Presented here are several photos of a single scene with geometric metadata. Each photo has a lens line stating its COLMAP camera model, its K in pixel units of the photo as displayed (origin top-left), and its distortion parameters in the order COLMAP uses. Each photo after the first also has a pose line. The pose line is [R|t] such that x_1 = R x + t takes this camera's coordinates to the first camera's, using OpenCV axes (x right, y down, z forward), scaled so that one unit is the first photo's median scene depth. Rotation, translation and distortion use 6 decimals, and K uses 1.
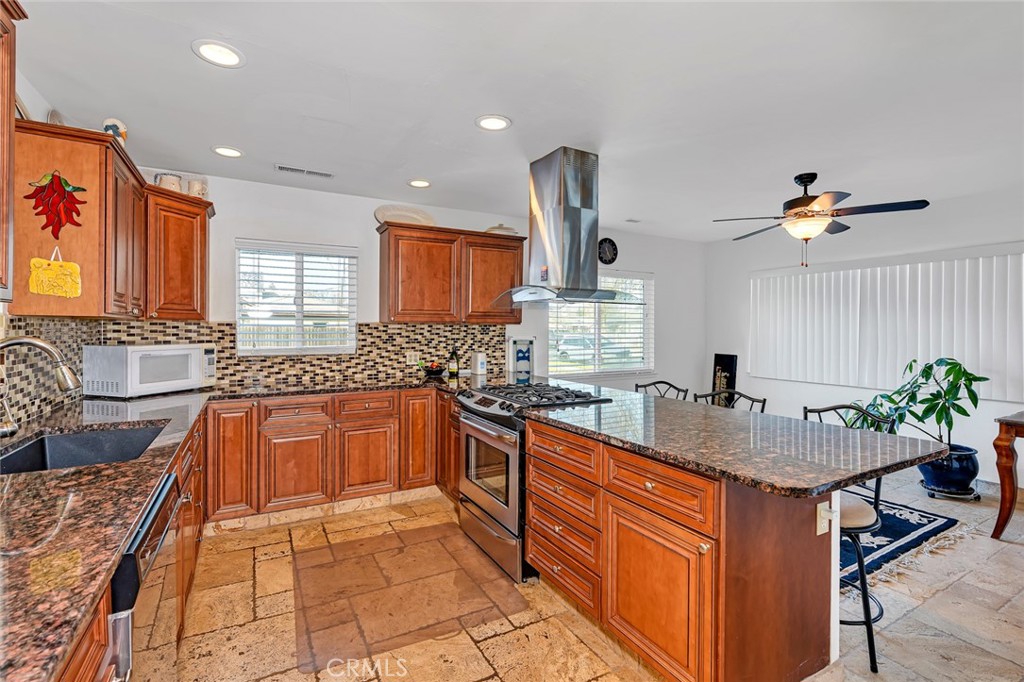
lens RADIAL K [[472.1, 0, 519.1], [0, 472.1, 331.6], [0, 0, 1]] dist [-0.000345, 0.002479]
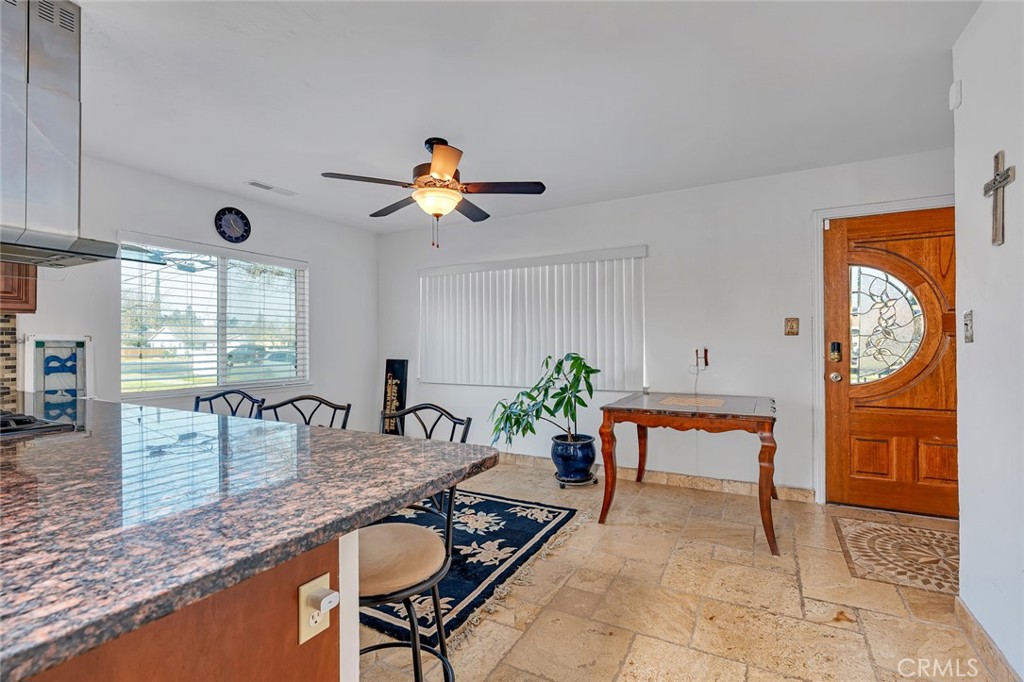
lens RADIAL K [[472.1, 0, 516.3], [0, 472.1, 340.2], [0, 0, 1]] dist [-0.000345, 0.002479]
pose [[0.848510, -0.002064, 0.529175, 0.243835], [0.009293, 0.999896, -0.011001, 0.037937], [-0.529097, 0.014252, 0.848442, 0.175124]]
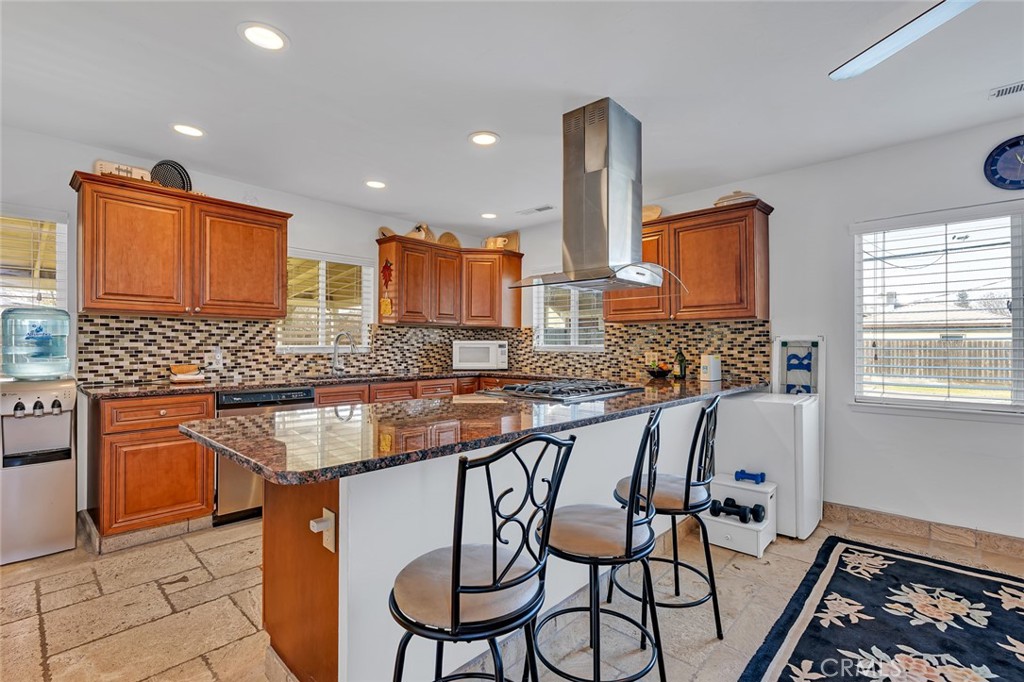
lens RADIAL K [[472.1, 0, 518.3], [0, 472.1, 343.0], [0, 0, 1]] dist [-0.000345, 0.002479]
pose [[0.302955, -0.006174, -0.952985, 0.701084], [-0.006529, 0.999942, -0.008554, 0.038106], [0.952982, 0.008813, 0.302897, 0.495761]]
